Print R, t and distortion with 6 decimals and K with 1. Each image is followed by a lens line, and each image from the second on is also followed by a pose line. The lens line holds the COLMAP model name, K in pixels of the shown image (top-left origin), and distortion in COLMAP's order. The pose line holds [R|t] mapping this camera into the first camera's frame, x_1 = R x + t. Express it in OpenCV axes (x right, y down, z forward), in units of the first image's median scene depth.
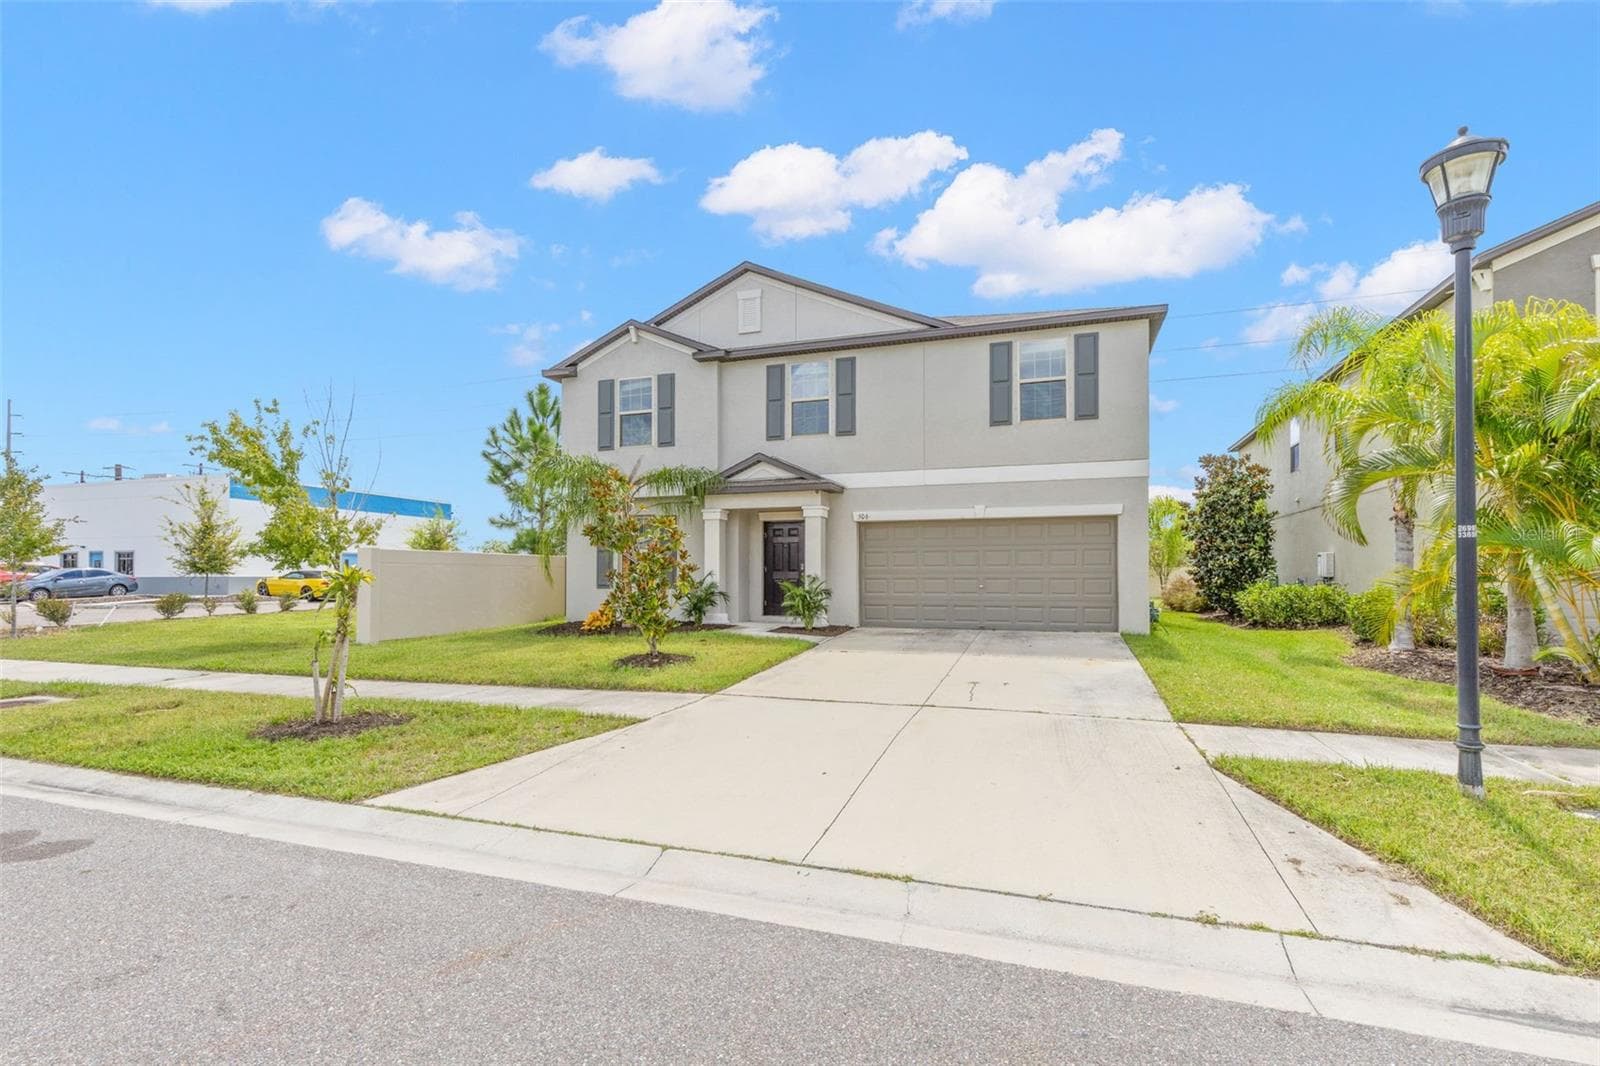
lens RADIAL K [[727.9, 0, 810.4], [0, 727.9, 588.6], [0, 0, 1]] dist [0.004093, 0.000382]
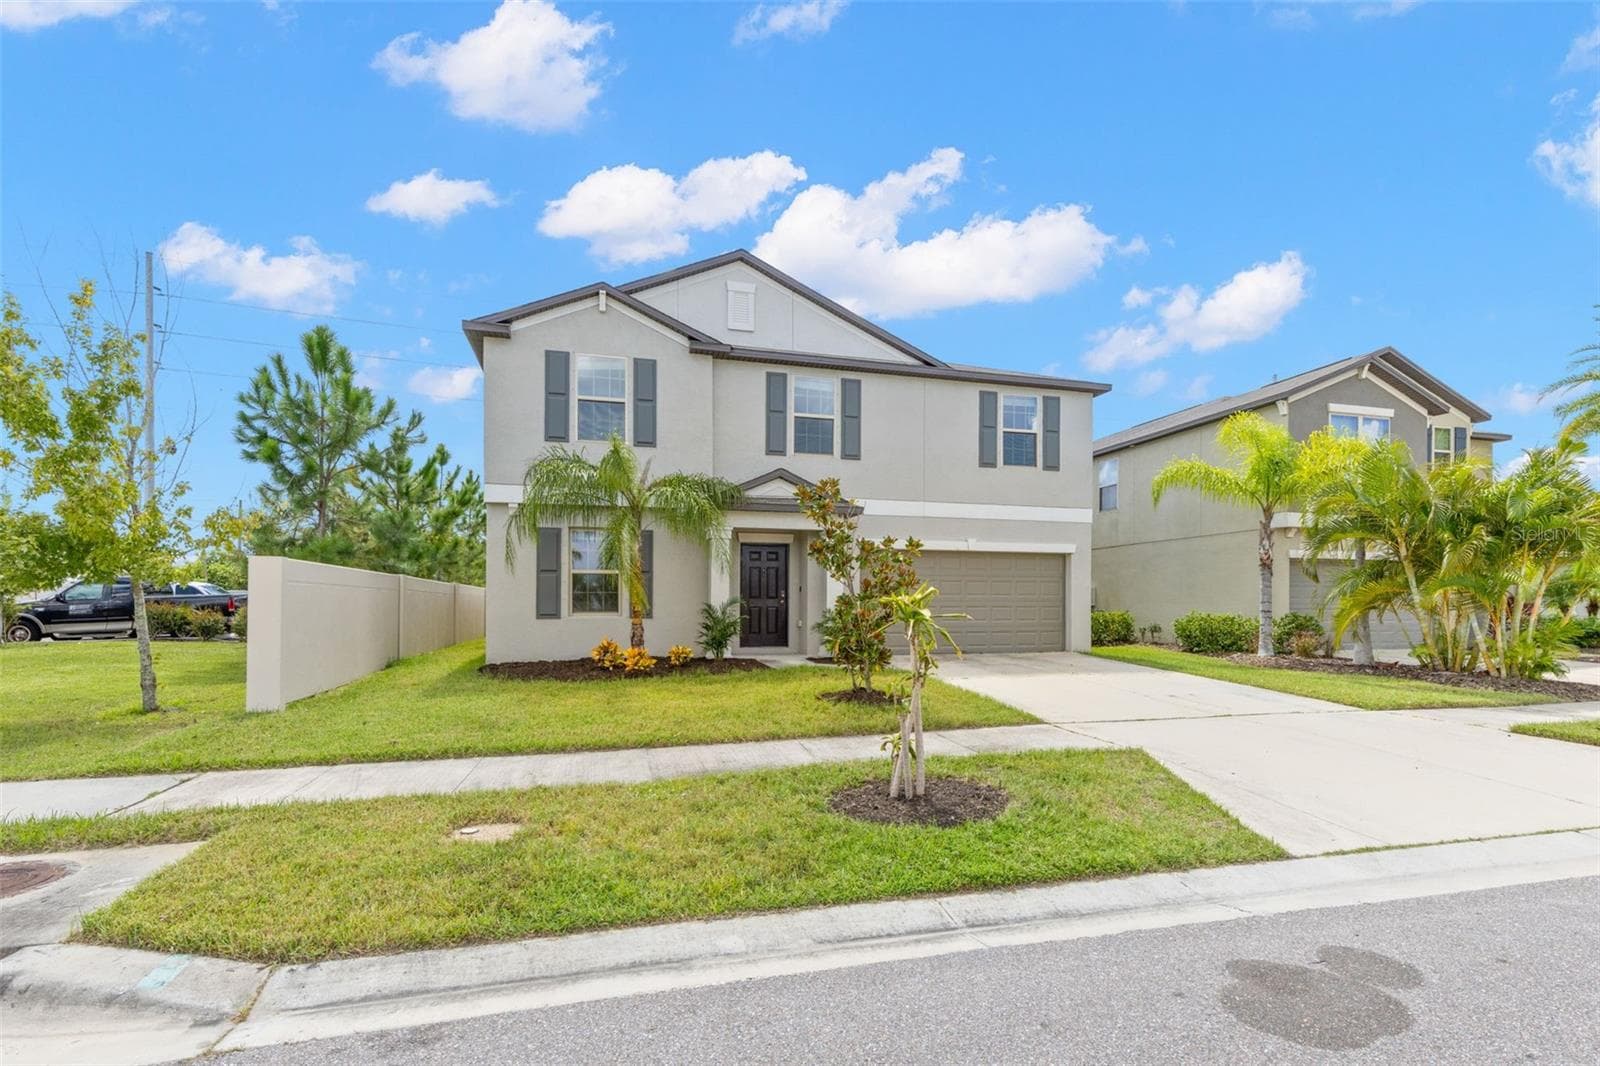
lens RADIAL K [[751.9, 0, 797.9], [0, 751.9, 631.3], [0, 0, 1]] dist [0.005162, 0.000403]
pose [[0.827370, -0.017882, 0.561373, -0.562619], [0.005804, 0.999712, 0.023290, -0.003810], [-0.561627, -0.016011, 0.827235, 0.196310]]
